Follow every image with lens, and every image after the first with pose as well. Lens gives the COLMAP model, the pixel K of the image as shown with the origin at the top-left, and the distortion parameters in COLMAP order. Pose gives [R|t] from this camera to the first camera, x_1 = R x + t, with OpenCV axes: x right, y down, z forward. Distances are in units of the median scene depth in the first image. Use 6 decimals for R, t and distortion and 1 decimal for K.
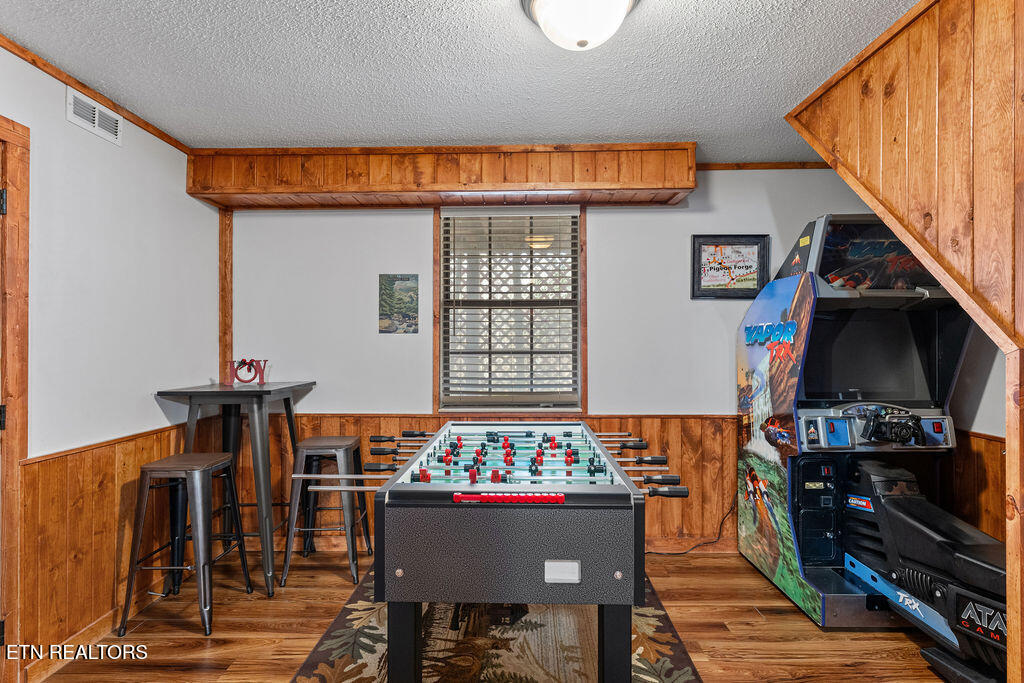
lens RADIAL K [[514.6, 0, 509.2], [0, 514.6, 342.3], [0, 0, 1]] dist [-0.000107, -0.000493]
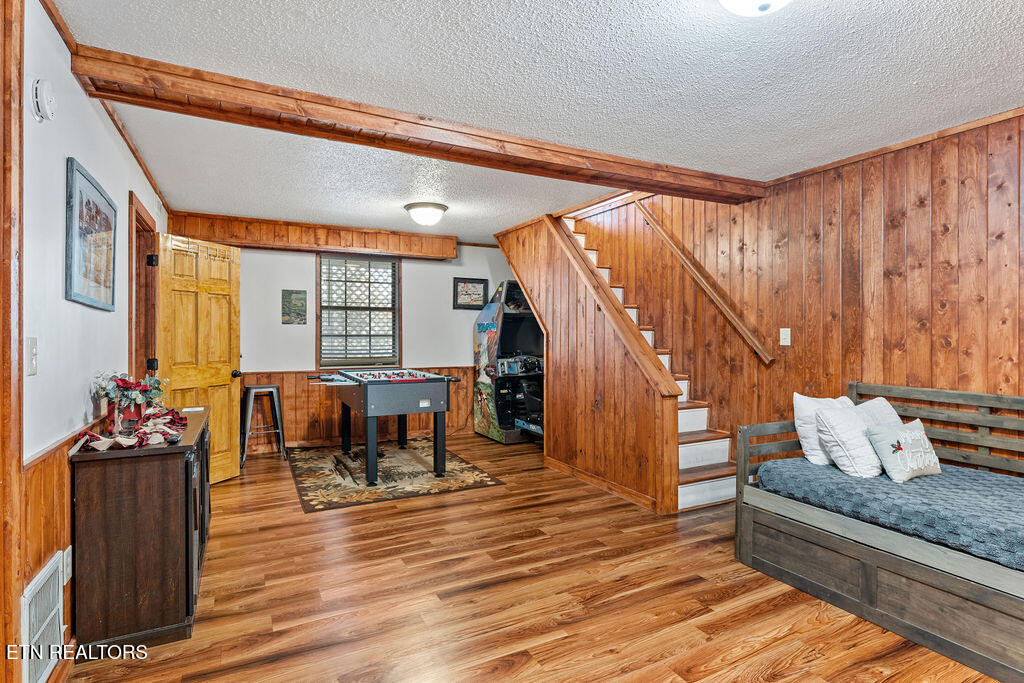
lens RADIAL K [[514.6, 0, 514.6], [0, 514.6, 337.2], [0, 0, 1]] dist [-0.000107, -0.000493]
pose [[0.874736, 0.000124, 0.484599, -0.416877], [-0.005237, 0.999944, 0.009198, 0.005858], [-0.484571, -0.010583, 0.874688, -0.890388]]
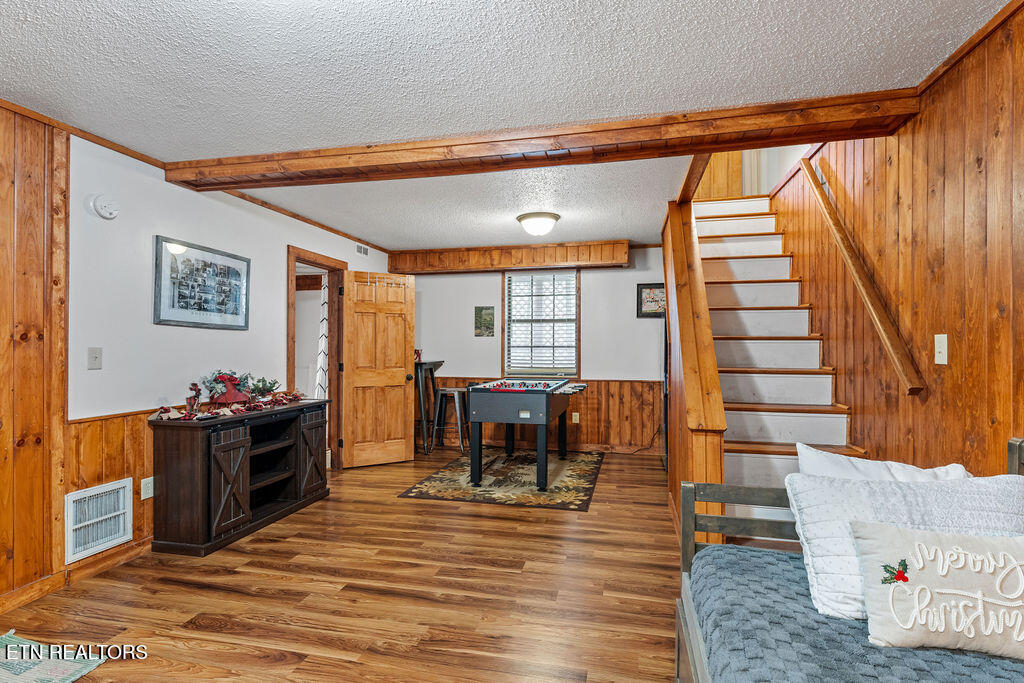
lens RADIAL K [[514.6, 0, 515.2], [0, 514.6, 345.6], [0, 0, 1]] dist [-0.000107, -0.000493]
pose [[0.979792, 0.002518, -0.200003, 0.301346], [-0.001298, 0.999980, 0.006231, 0.004359], [0.200014, -0.005846, 0.979776, -0.925801]]
